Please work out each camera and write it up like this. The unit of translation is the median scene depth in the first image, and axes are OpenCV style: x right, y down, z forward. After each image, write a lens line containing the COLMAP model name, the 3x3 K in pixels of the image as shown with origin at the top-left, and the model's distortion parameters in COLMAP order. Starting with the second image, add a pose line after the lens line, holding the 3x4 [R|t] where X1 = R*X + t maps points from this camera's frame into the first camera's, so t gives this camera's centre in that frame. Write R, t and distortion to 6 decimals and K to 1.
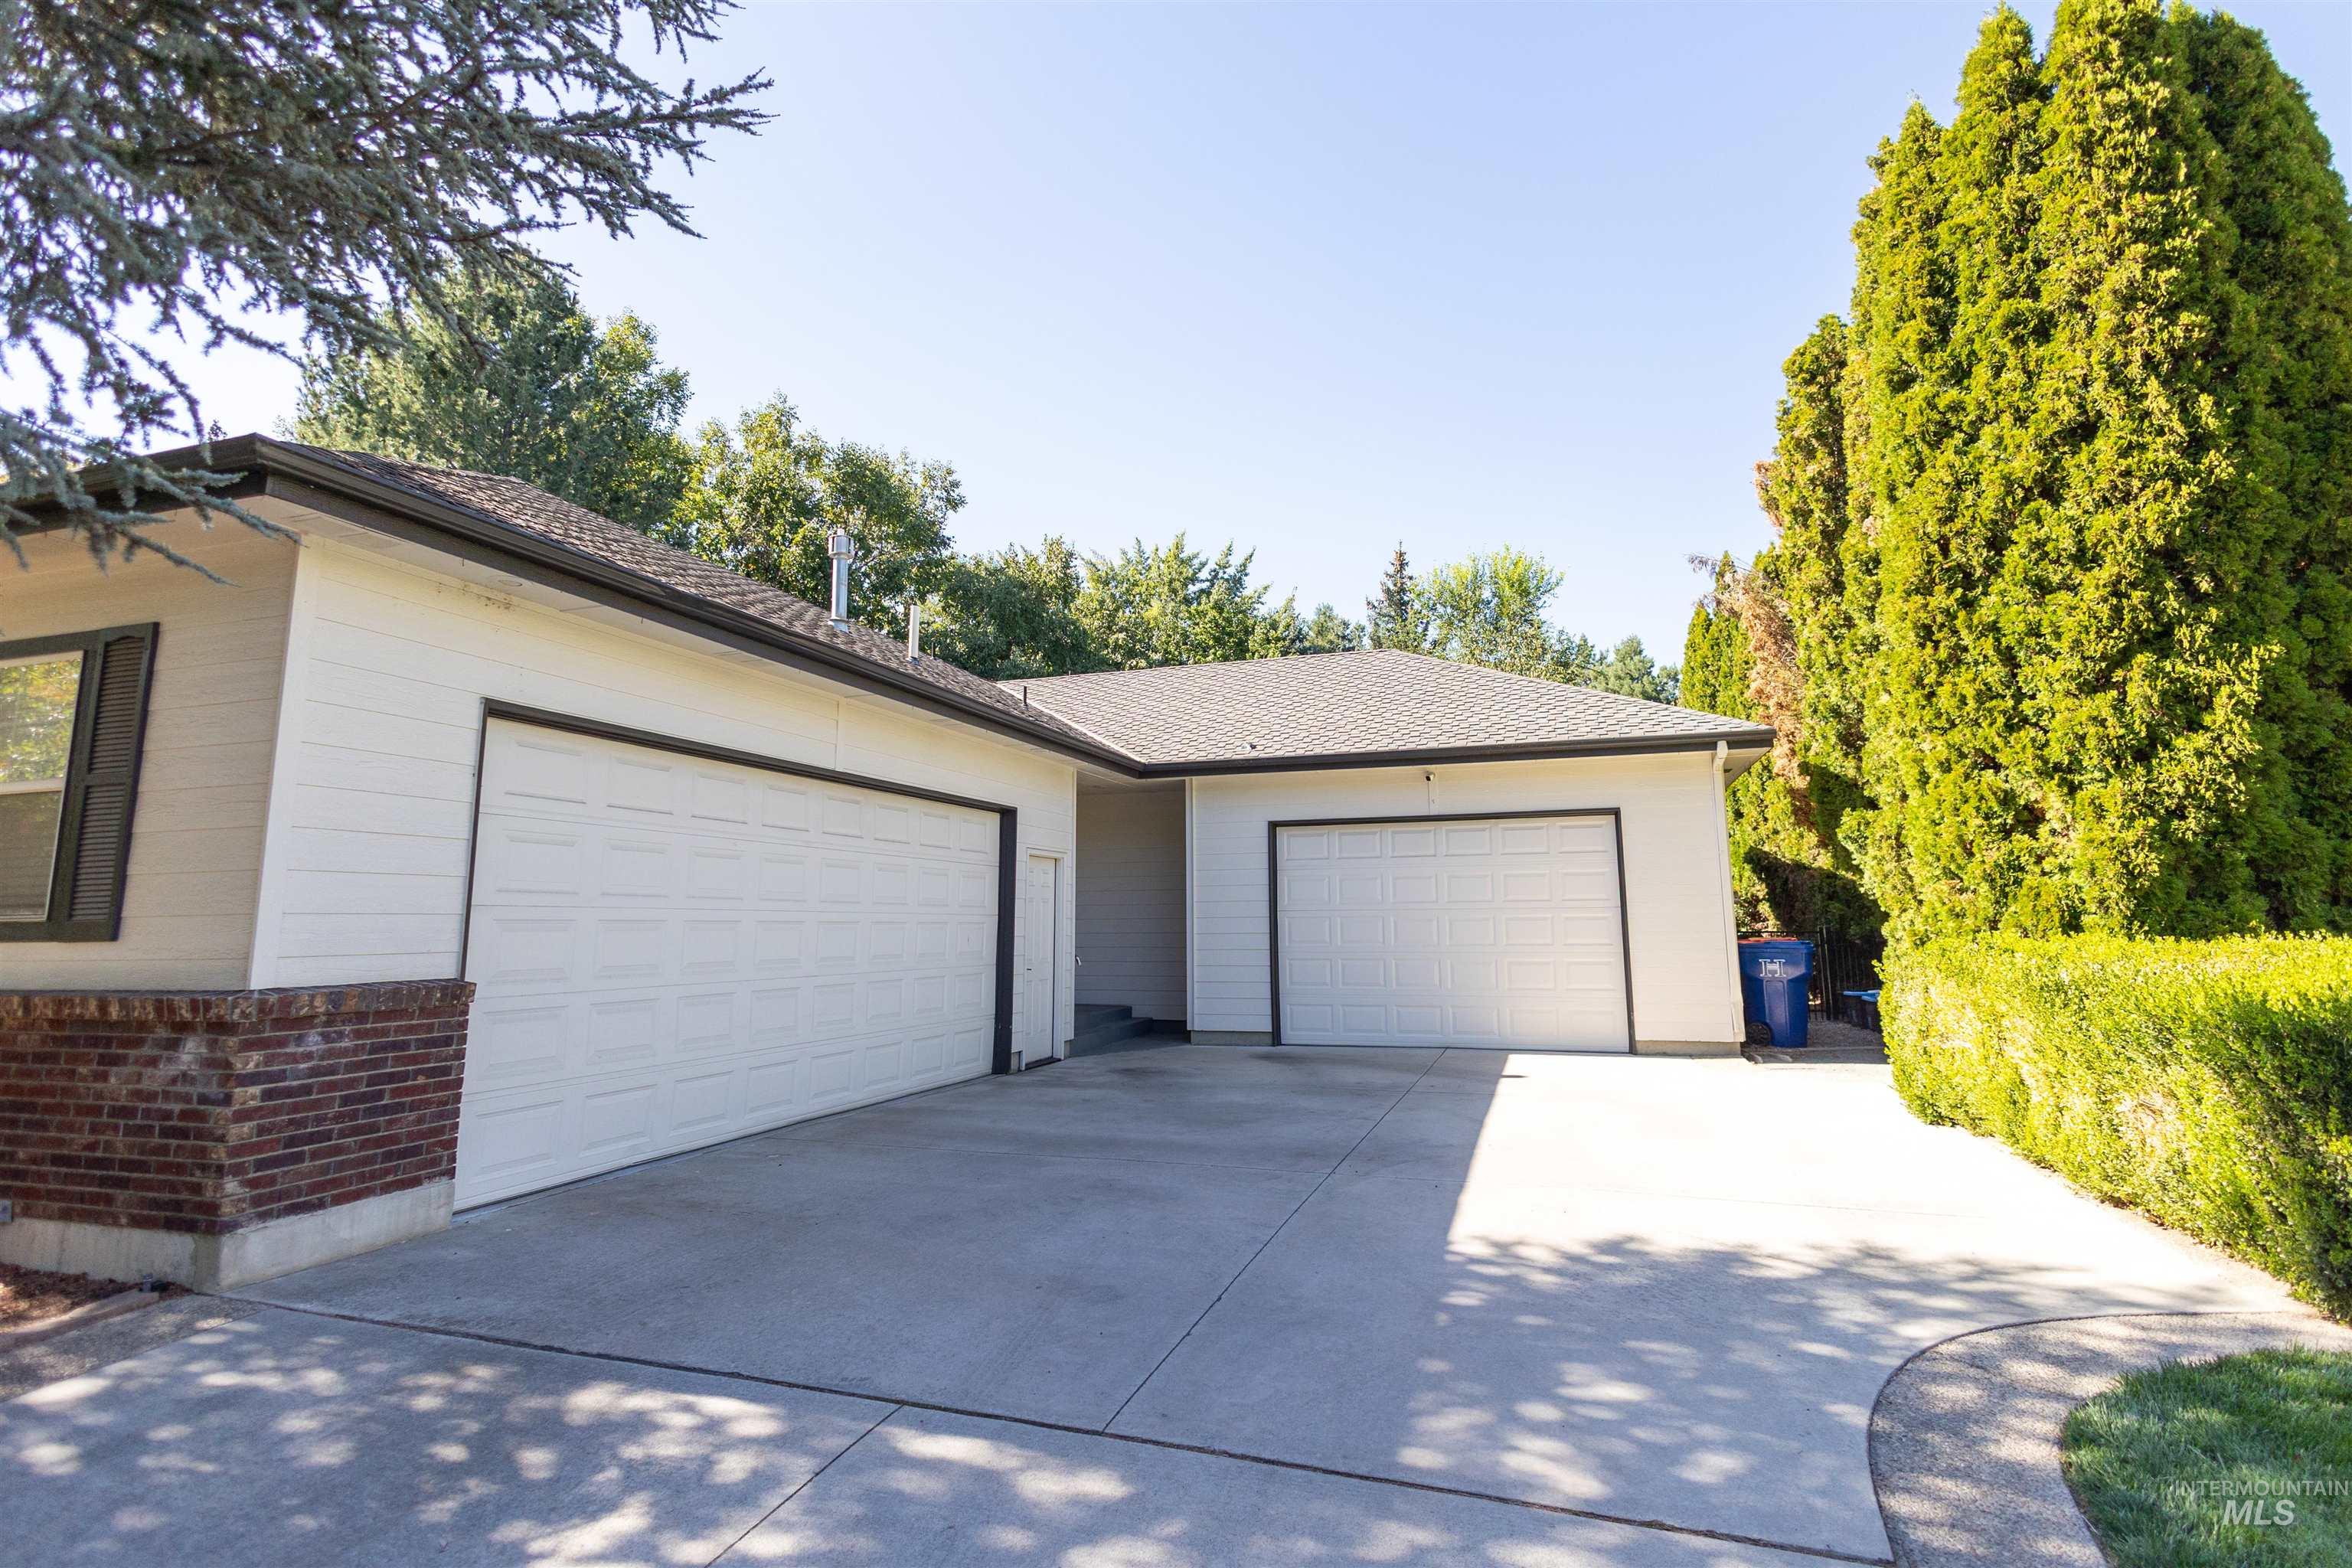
lens RADIAL K [[1084.3, 0, 1180.5], [0, 1084.3, 766.9], [0, 0, 1]] dist [0.015938, -0.003755]
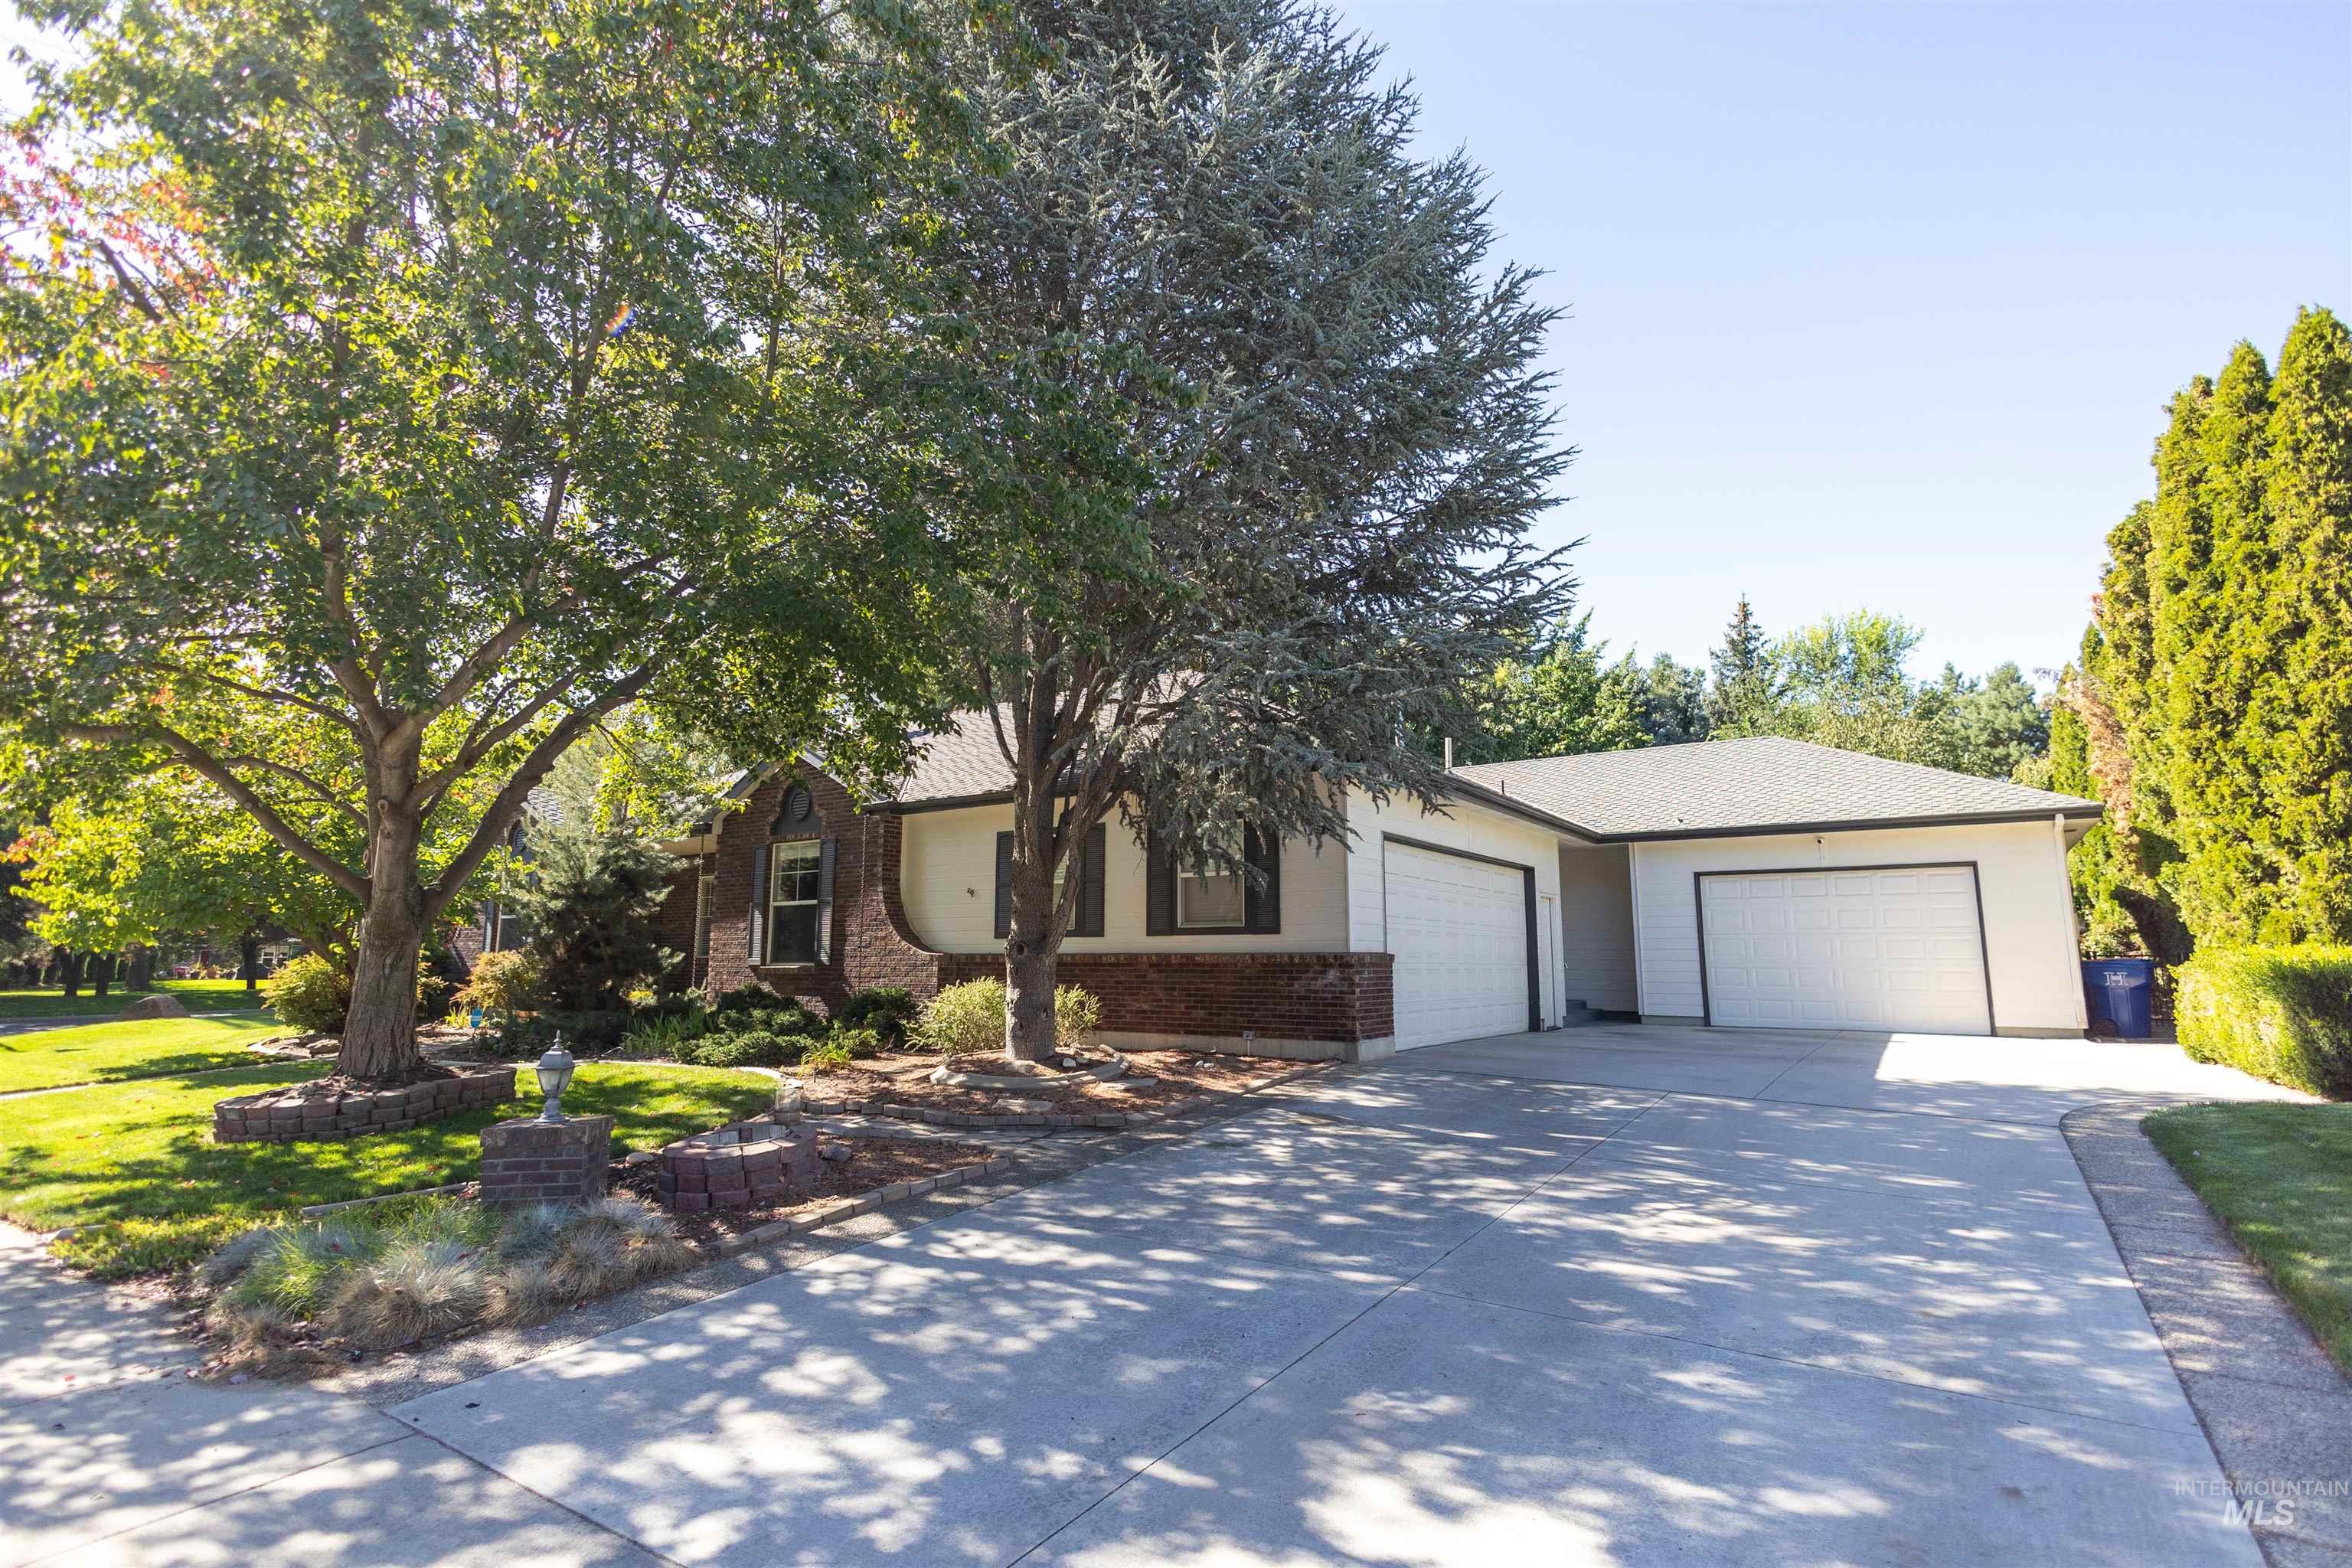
lens RADIAL K [[1084.3, 0, 1173.4], [0, 1084.3, 798.1], [0, 0, 1]] dist [0.015938, -0.003755]
pose [[0.964020, -0.028562, -0.264289, -0.316077], [0.027411, 0.999592, -0.008043, -0.087577], [0.264411, 0.000509, 0.964410, -0.907912]]
